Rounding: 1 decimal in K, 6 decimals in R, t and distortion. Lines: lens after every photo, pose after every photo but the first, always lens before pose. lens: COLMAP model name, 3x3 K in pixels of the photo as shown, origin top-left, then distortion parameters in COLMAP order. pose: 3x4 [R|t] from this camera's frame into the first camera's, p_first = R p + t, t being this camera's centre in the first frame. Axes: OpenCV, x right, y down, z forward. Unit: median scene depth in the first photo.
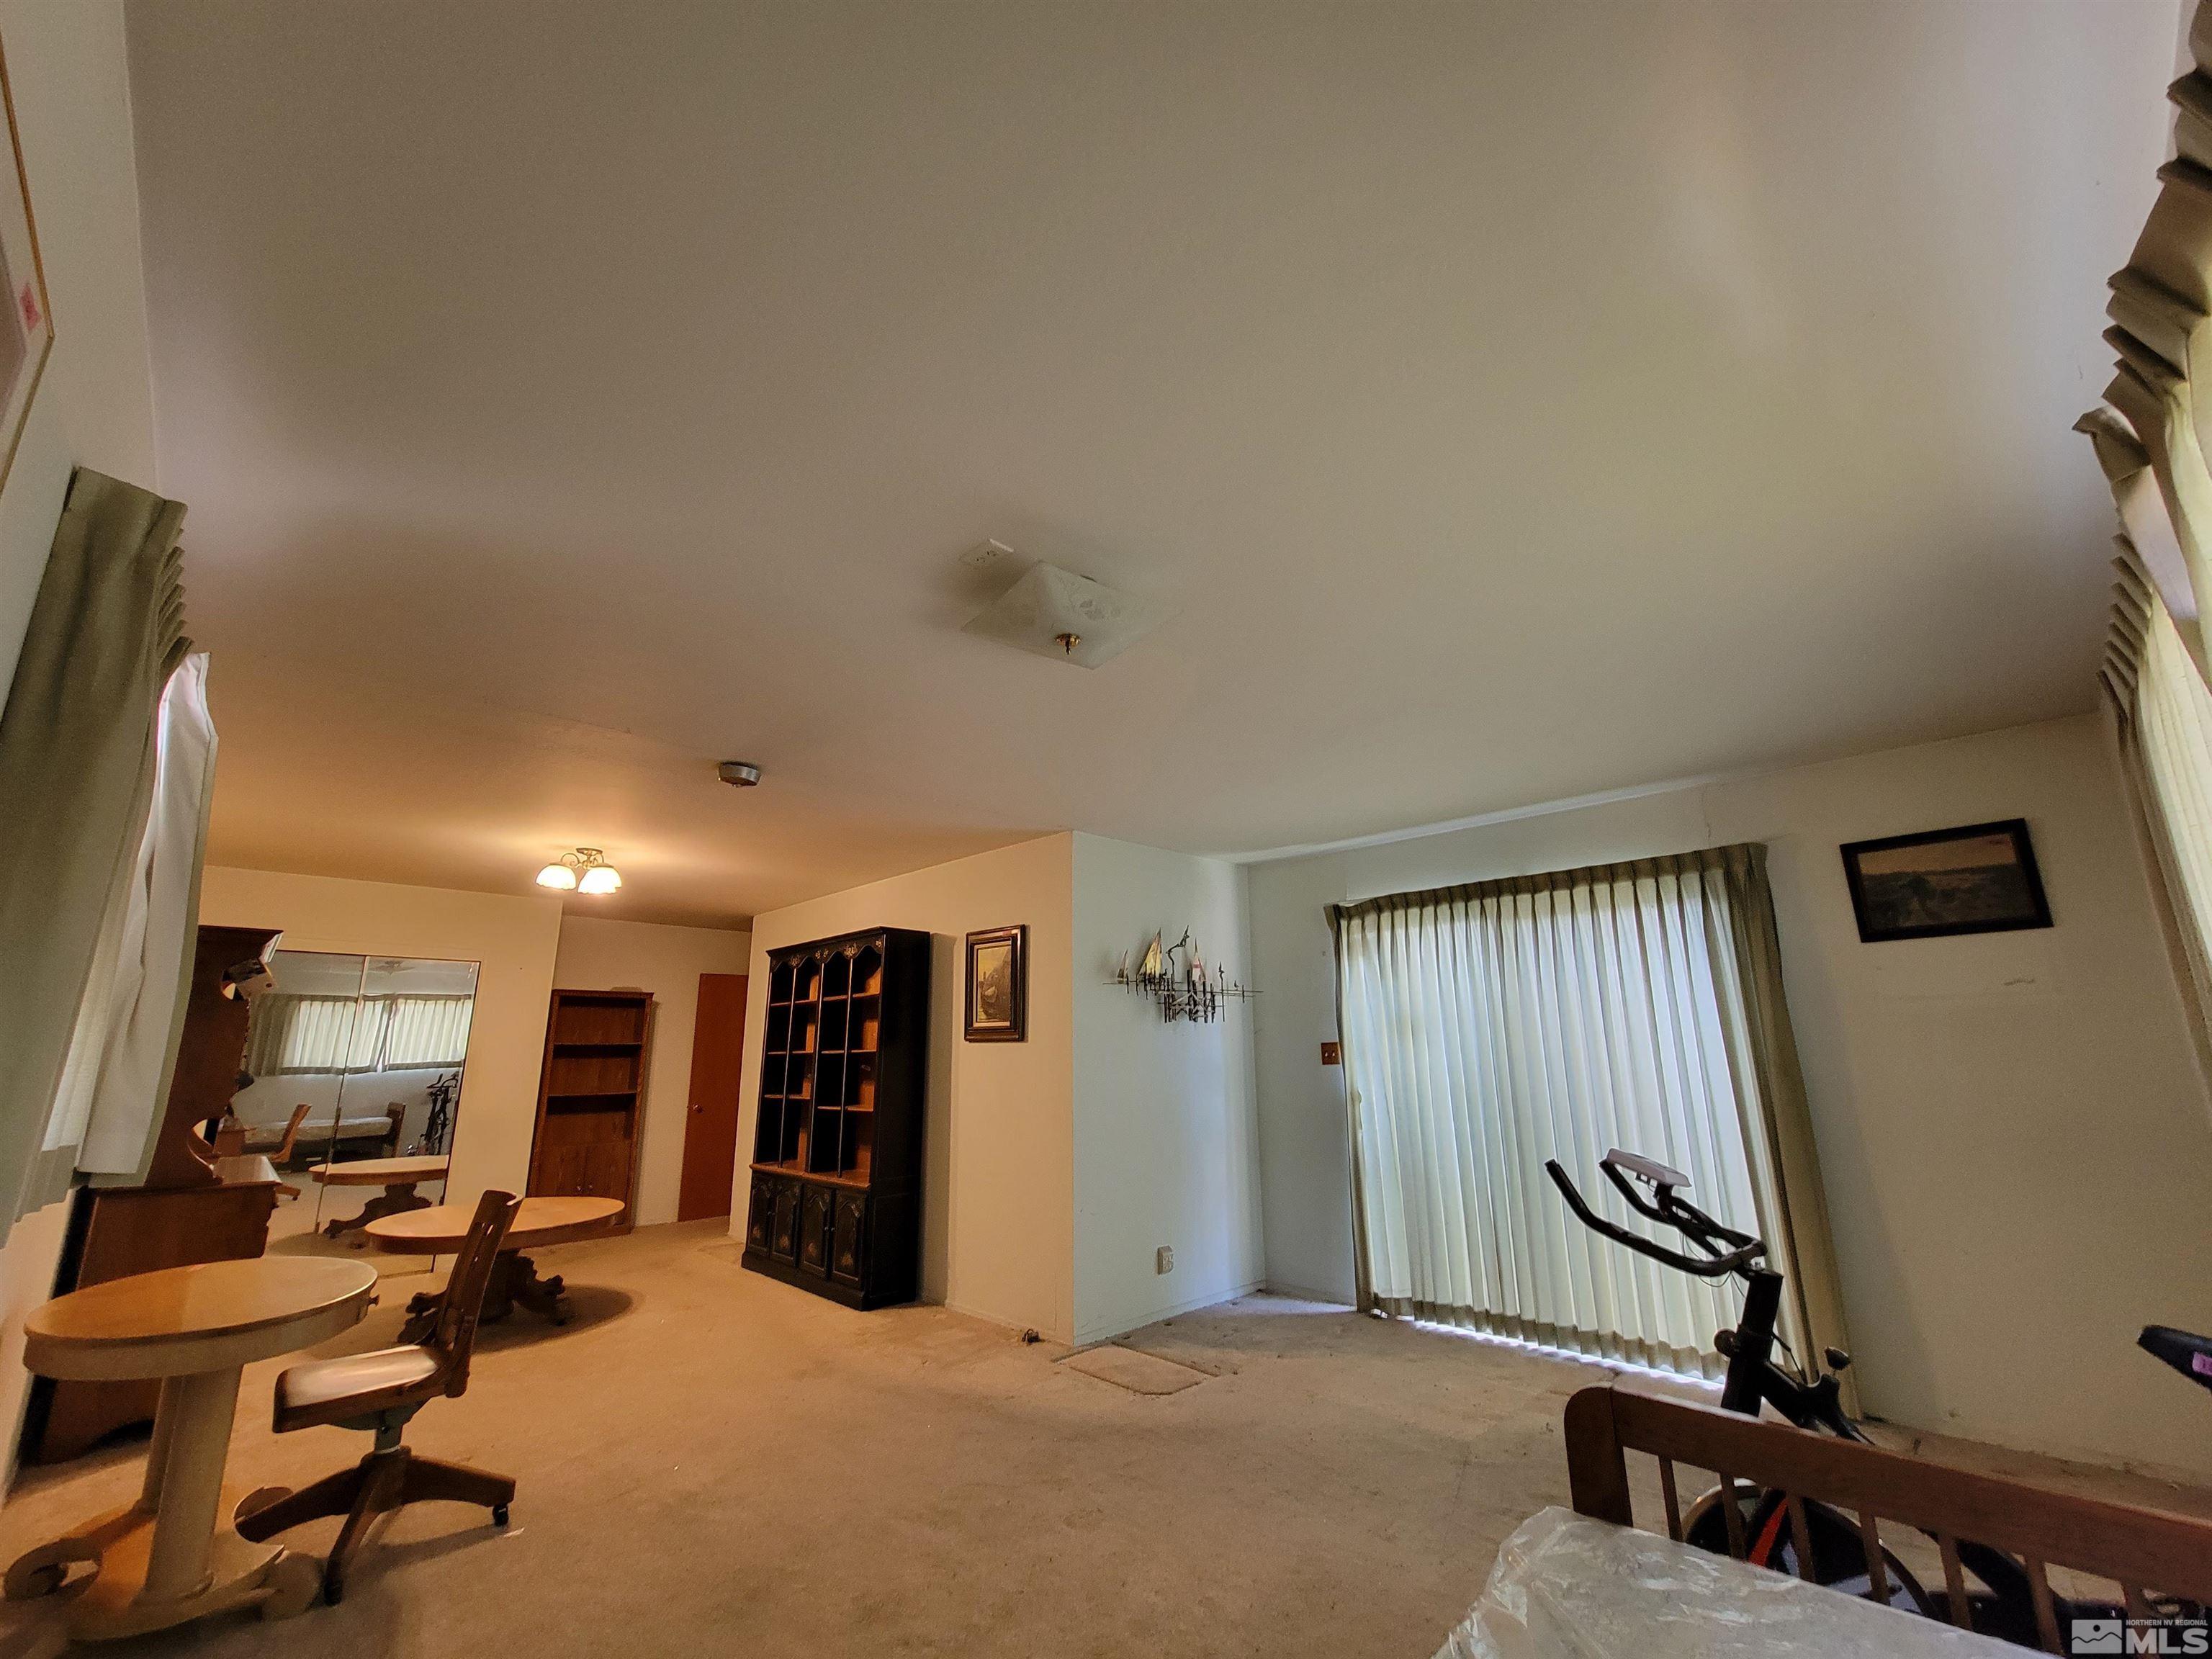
lens RADIAL K [[903.4, 0, 1113.9], [0, 903.4, 835.1], [0, 0, 1]] dist [0.000266, -0.000237]
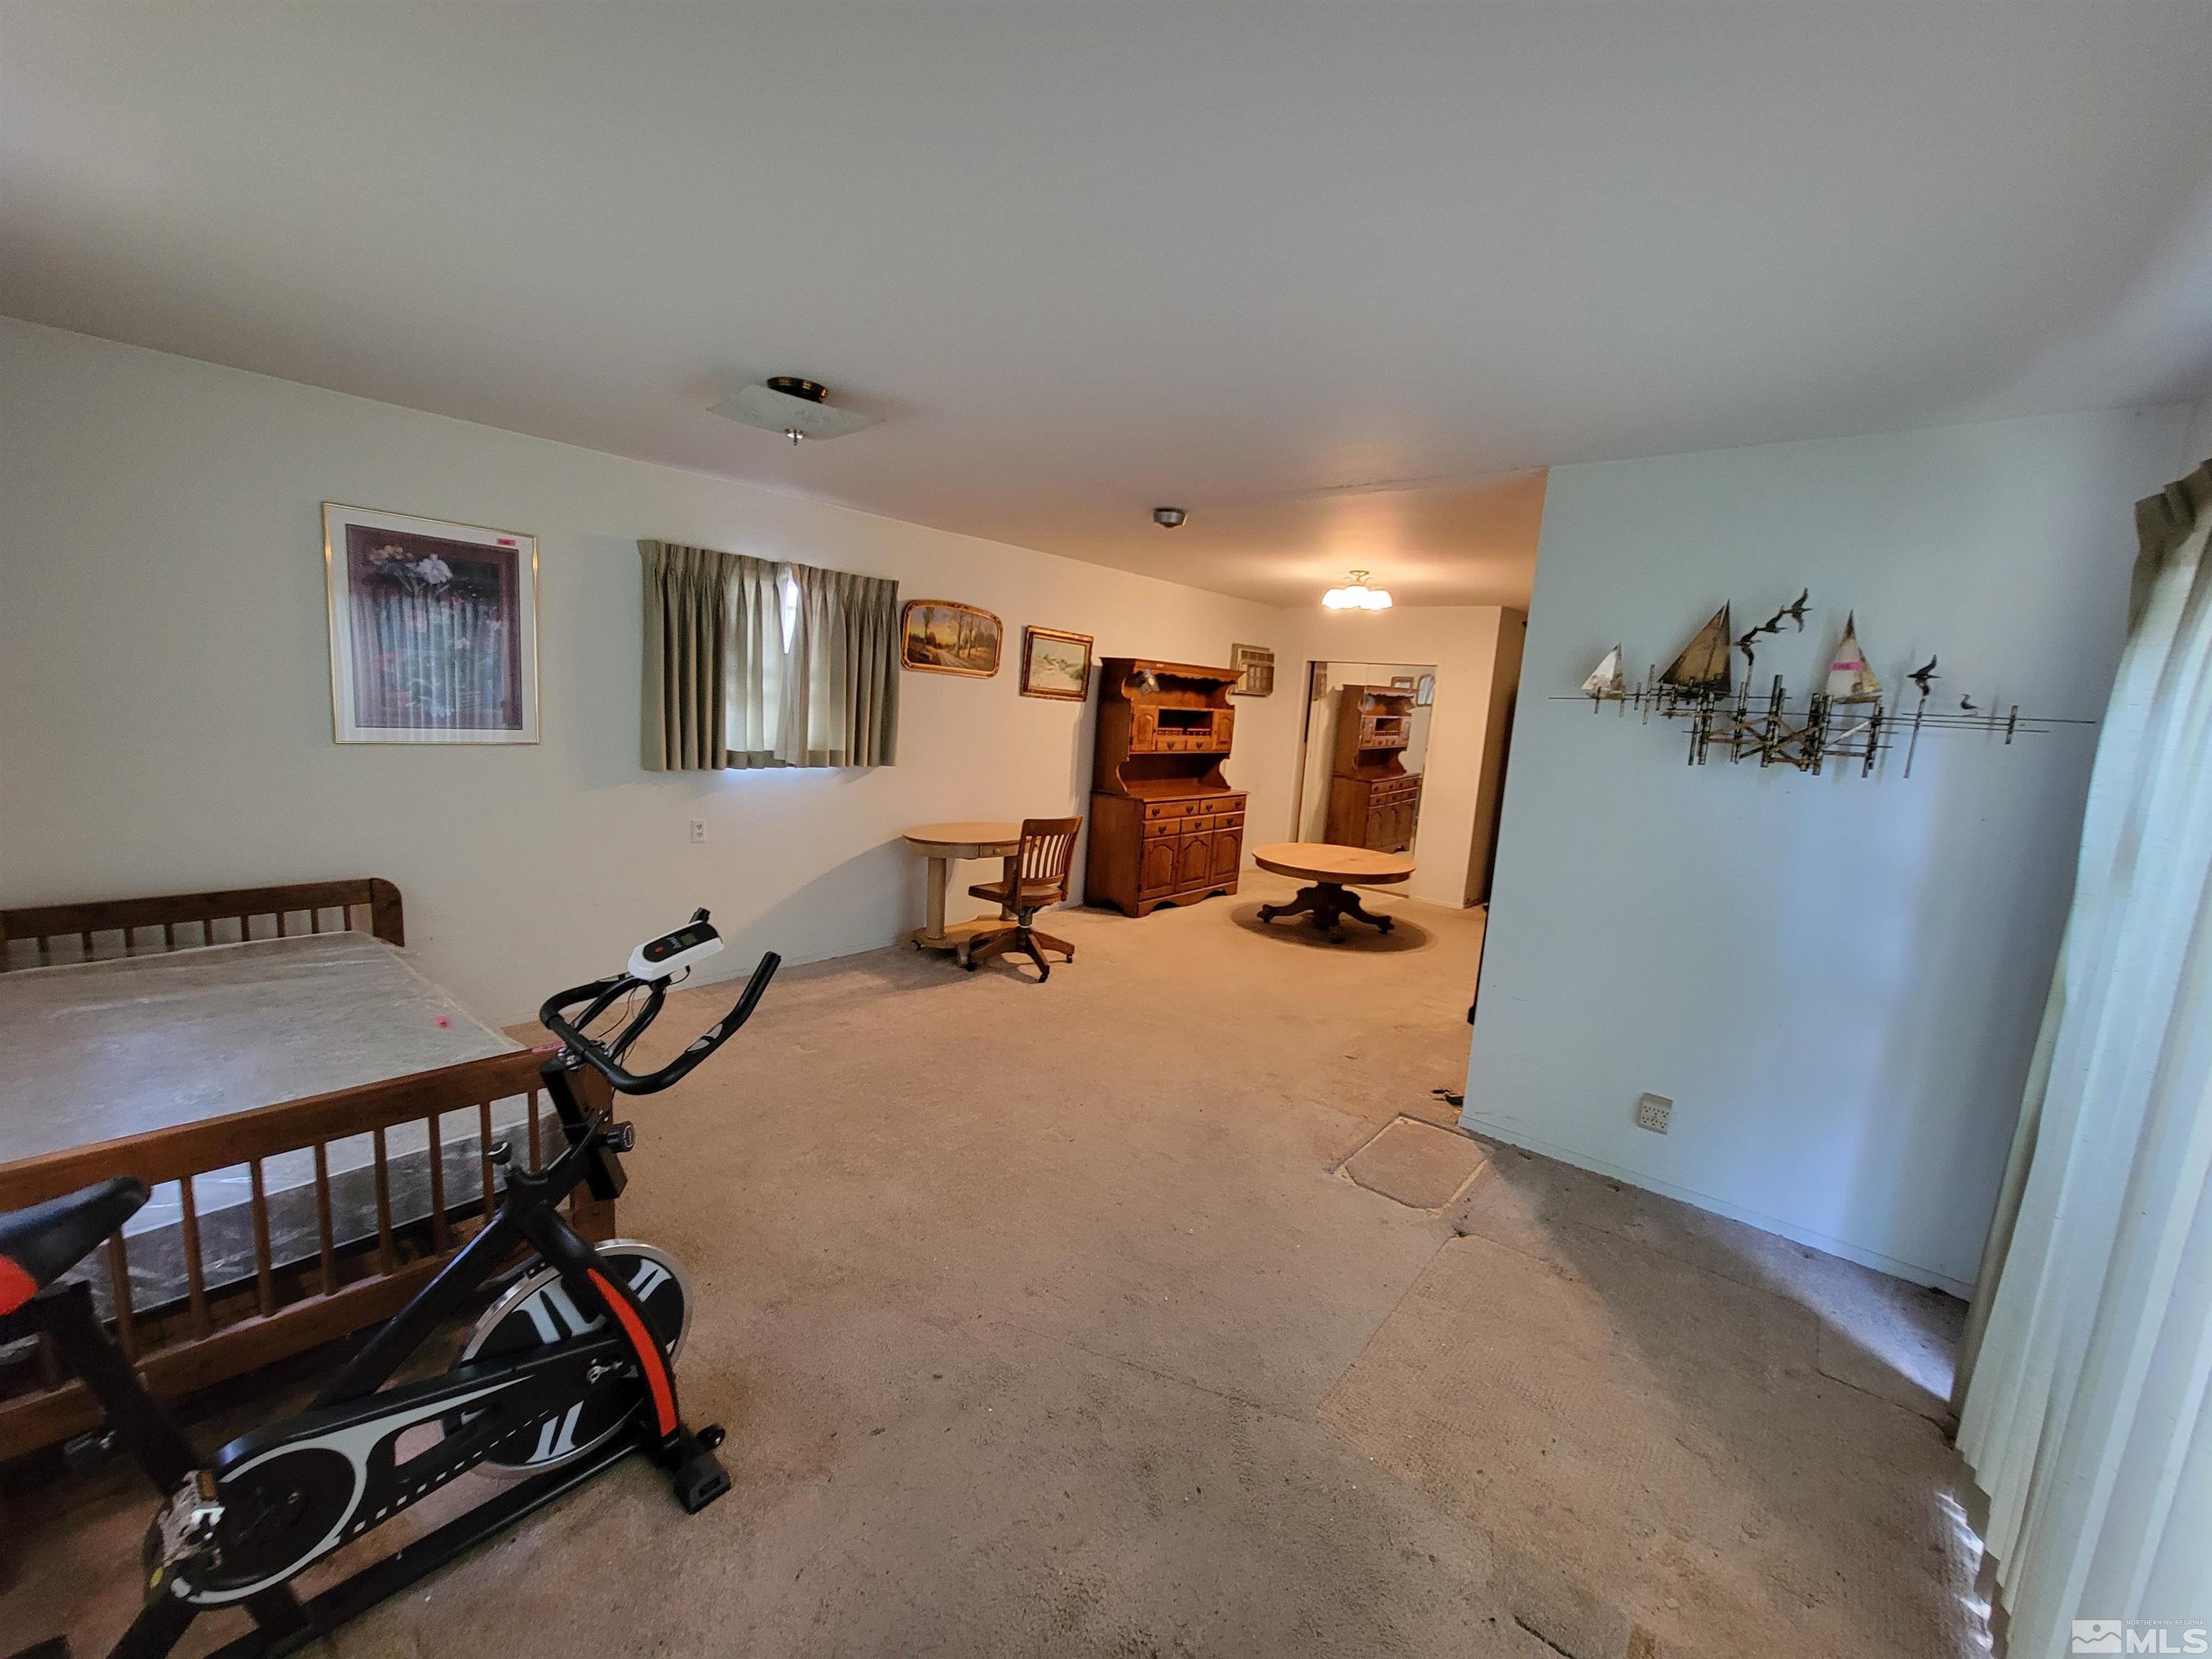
lens RADIAL K [[903.4, 0, 1113.9], [0, 903.4, 835.1], [0, 0, 1]] dist [0.000266, -0.000237]
pose [[0.105688, 0.170678, -0.979642, 0.615448], [0.173019, 0.966977, 0.187137, 0.075553], [0.979232, -0.189275, 0.072668, 0.582797]]
